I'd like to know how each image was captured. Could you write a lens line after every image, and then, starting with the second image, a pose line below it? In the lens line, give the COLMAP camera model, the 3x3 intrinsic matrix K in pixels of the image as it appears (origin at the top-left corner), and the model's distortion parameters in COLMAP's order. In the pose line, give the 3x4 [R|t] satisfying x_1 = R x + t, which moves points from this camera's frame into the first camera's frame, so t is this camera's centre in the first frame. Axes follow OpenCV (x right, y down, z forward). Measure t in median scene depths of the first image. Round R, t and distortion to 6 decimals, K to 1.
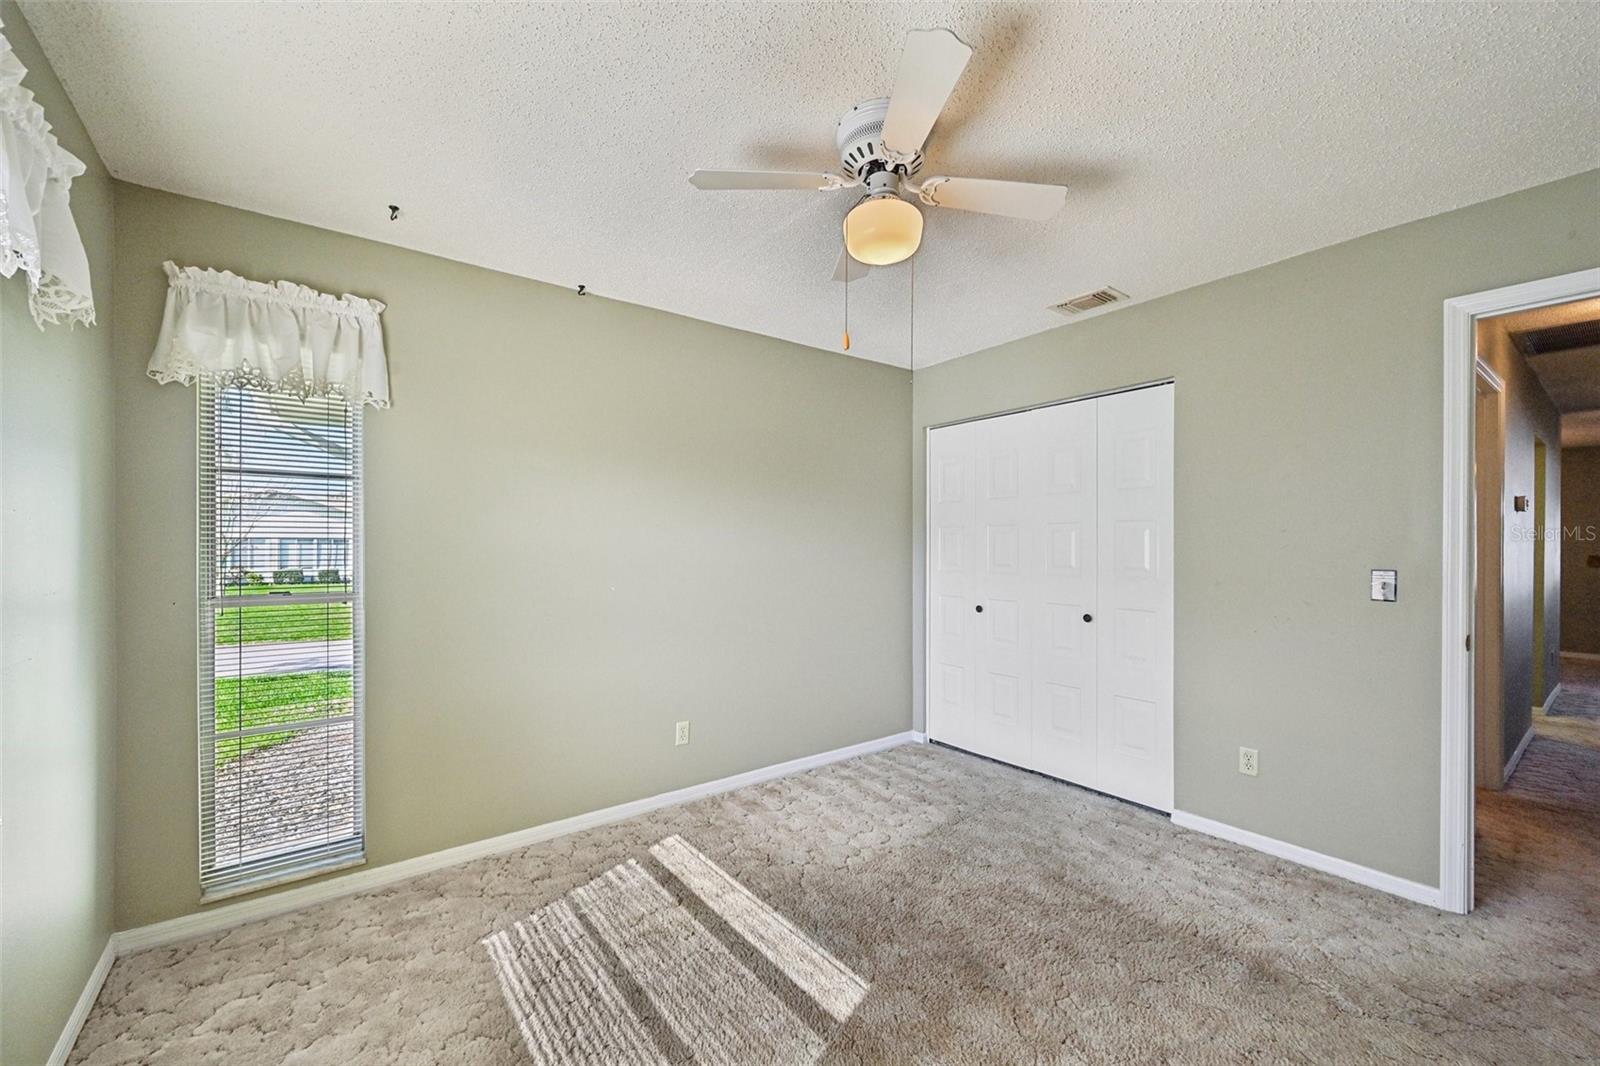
lens RADIAL K [[635.5, 0, 806.0], [0, 635.5, 542.6], [0, 0, 1]] dist [-0.000140, 0.000630]
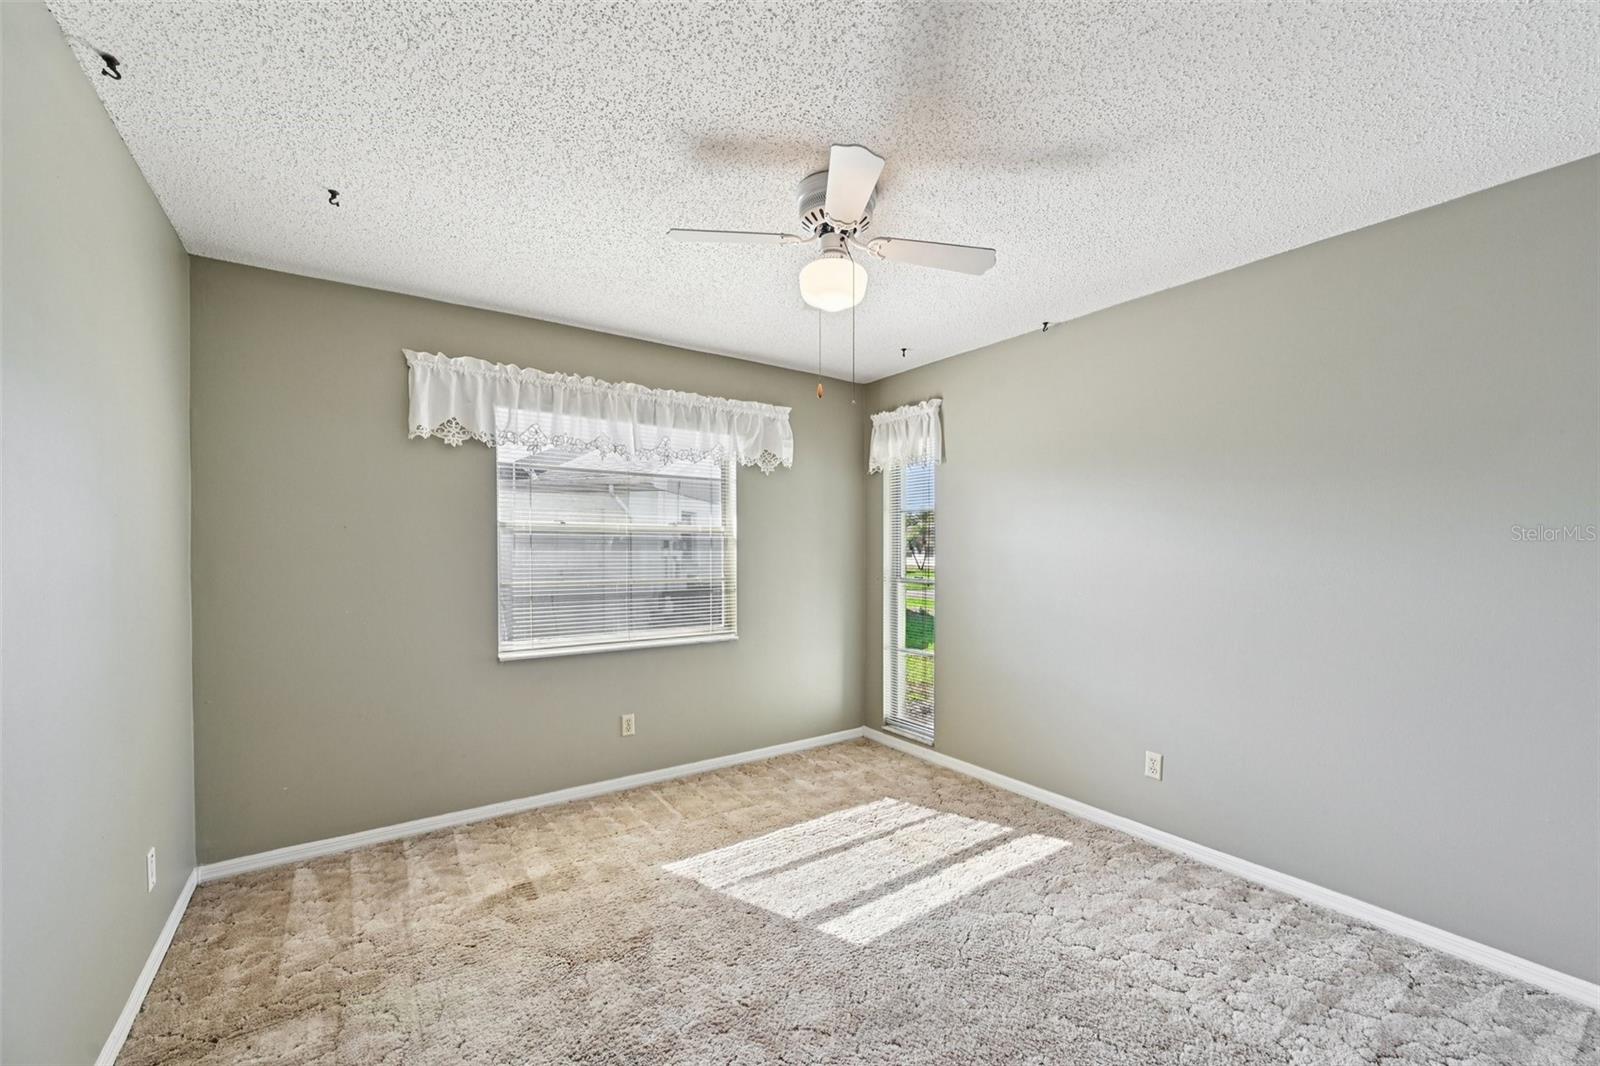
lens RADIAL K [[635.5, 0, 795.3], [0, 635.5, 538.7], [0, 0, 1]] dist [-0.000140, 0.000630]
pose [[-0.044530, -0.011937, -0.998937, 0.845547], [0.002542, 0.999924, -0.012062, -0.005349], [0.999005, -0.003077, -0.044496, 0.644011]]
